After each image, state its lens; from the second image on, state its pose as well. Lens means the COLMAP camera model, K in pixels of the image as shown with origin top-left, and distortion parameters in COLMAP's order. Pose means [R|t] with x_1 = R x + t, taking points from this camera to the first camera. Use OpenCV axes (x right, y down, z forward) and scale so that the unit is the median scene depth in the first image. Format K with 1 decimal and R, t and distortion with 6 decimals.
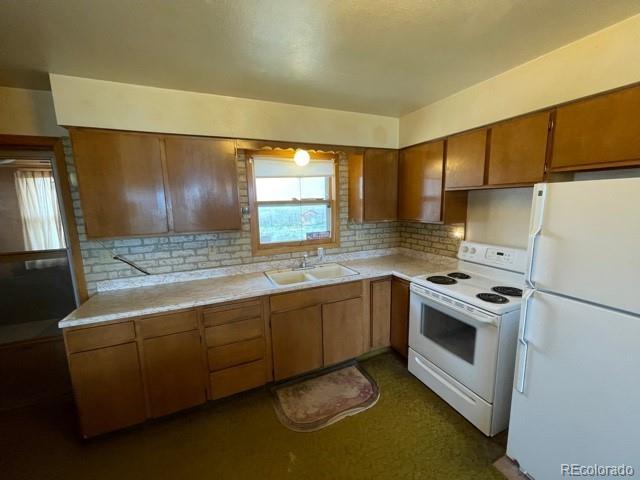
lens RADIAL K [[258.6, 0, 320.0], [0, 258.6, 240.0], [0, 0, 1]] dist [-0.002140, 0.000679]
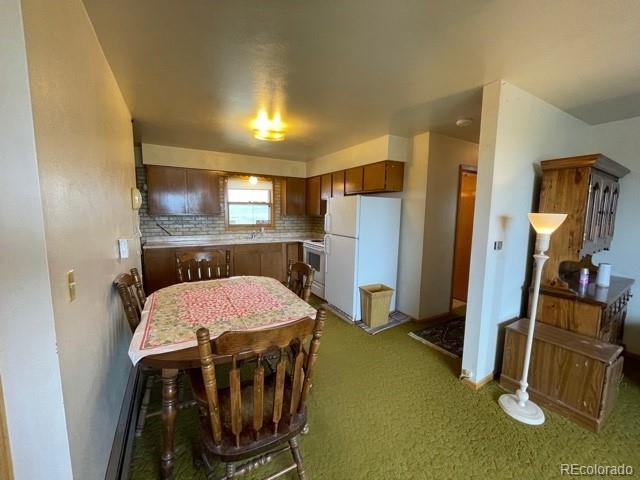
lens RADIAL K [[258.6, 0, 320.0], [0, 258.6, 240.0], [0, 0, 1]] dist [-0.002140, 0.000679]
pose [[0.993451, 0.026750, 0.111084, 0.225613], [-0.022142, 0.998851, -0.042510, 0.204708], [-0.112093, 0.039772, 0.992901, -0.982401]]
